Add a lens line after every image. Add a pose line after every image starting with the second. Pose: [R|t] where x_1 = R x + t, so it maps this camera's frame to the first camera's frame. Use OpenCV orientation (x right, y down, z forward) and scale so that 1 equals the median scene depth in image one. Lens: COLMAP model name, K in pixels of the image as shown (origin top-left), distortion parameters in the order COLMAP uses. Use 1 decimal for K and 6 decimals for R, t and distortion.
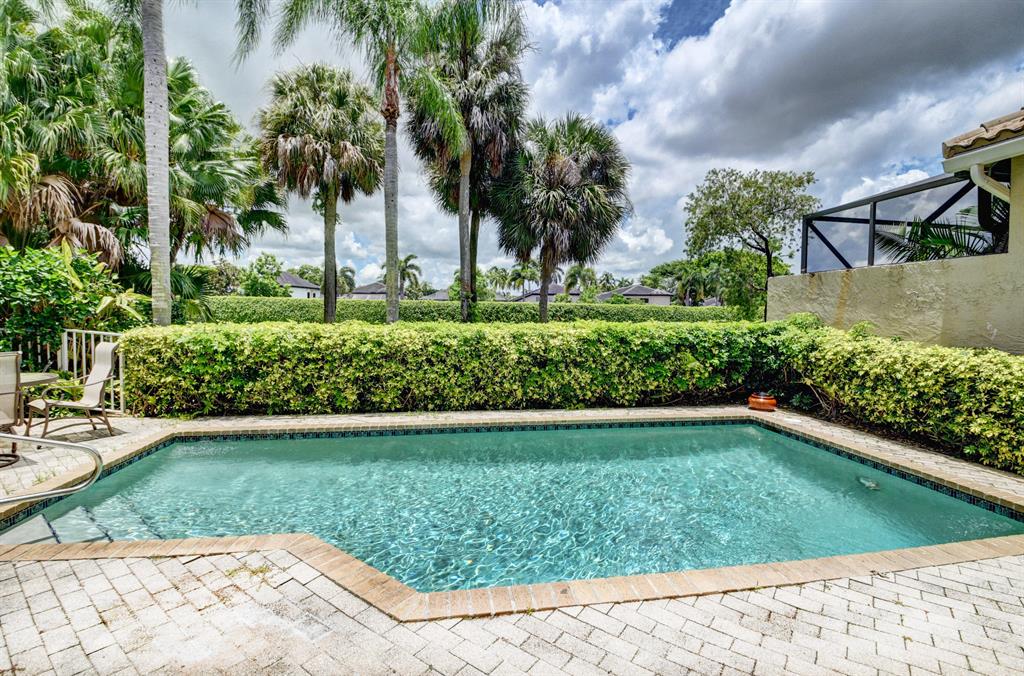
lens RADIAL K [[454.0, 0, 514.0], [0, 454.0, 334.0], [0, 0, 1]] dist [-0.005048, -0.008368]
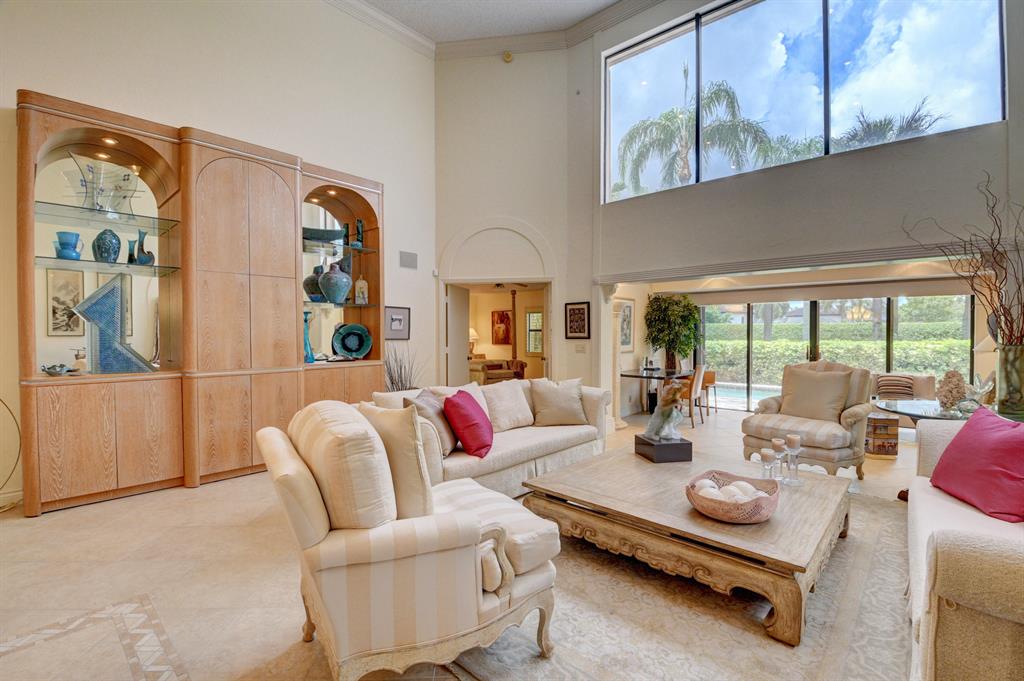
lens RADIAL K [[454.0, 0, 506.0], [0, 454.0, 339.1], [0, 0, 1]] dist [-0.005048, -0.008368]
pose [[0.622679, 0.000946, -0.782477, 0.440735], [-0.030962, 0.999246, -0.023432, 0.052851], [0.781864, 0.038818, 0.622239, -1.167090]]
